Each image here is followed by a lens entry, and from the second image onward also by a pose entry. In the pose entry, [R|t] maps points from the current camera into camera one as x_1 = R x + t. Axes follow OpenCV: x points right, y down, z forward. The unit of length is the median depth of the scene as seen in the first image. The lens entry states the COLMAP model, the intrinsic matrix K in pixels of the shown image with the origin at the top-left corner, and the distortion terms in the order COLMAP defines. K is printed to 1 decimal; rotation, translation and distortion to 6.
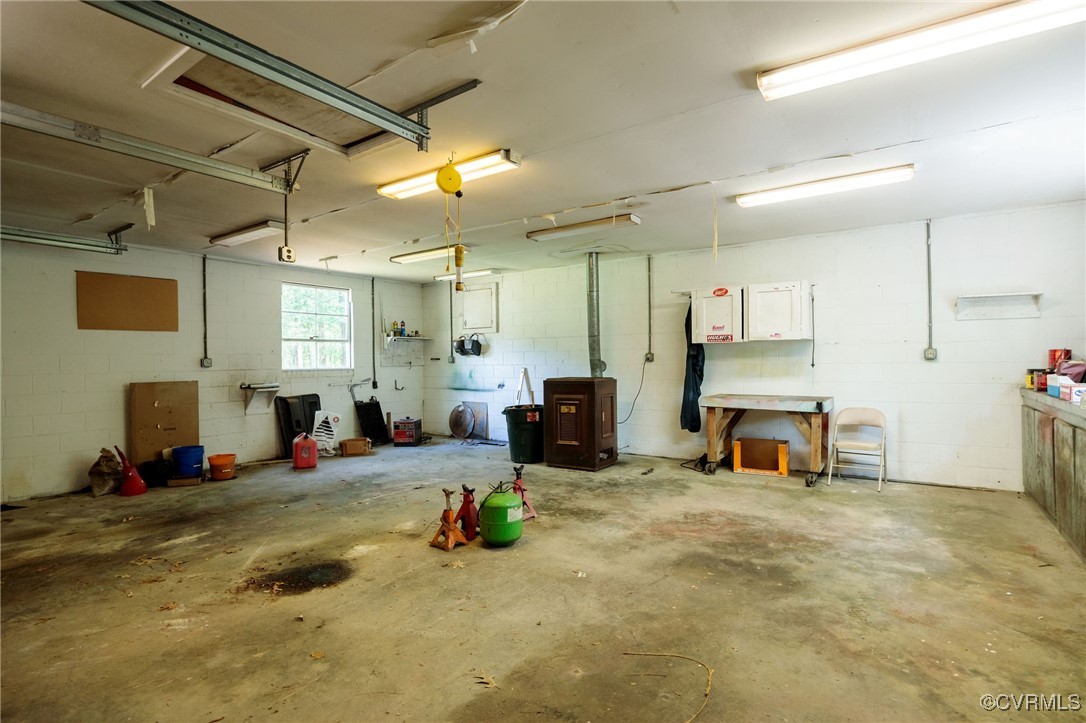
lens RADIAL K [[517.2, 0, 538.0], [0, 517.2, 358.6], [0, 0, 1]] dist [-0.004569, 0.000015]
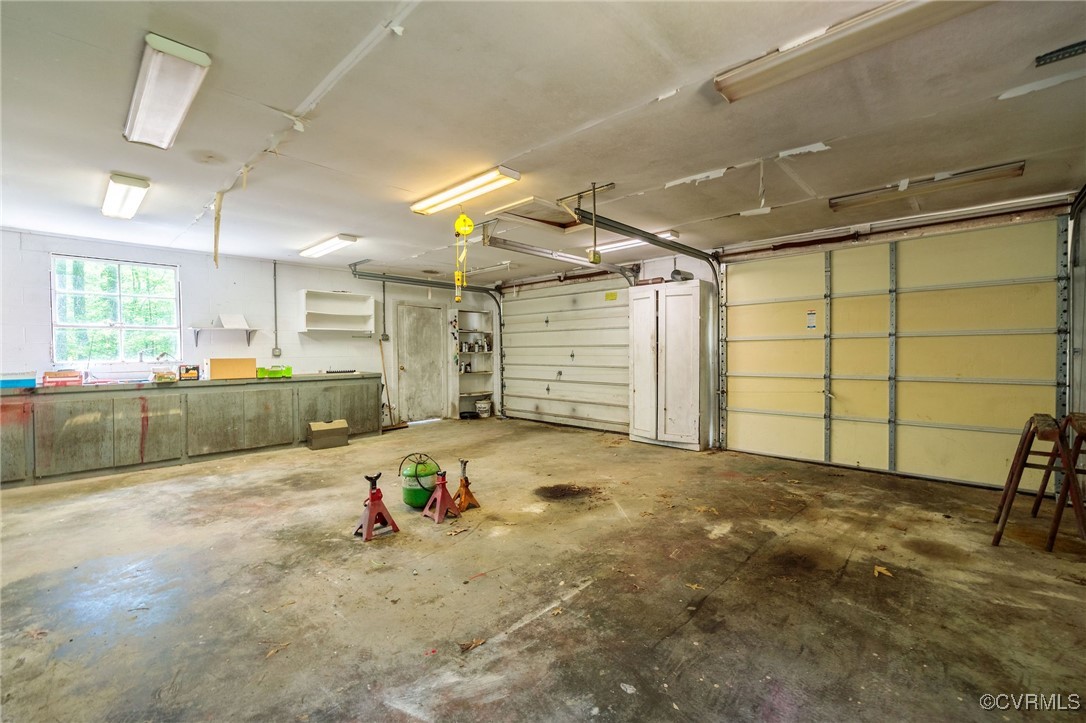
lens RADIAL K [[456.3, 0, 543.8], [0, 456.3, 359.2], [0, 0, 1]] dist [-0.000220, 0.000363]
pose [[-0.988527, 0.013230, 0.150466, -0.495070], [0.015988, 0.999725, 0.017136, 0.005113], [-0.150198, 0.019345, -0.988467, 1.923879]]
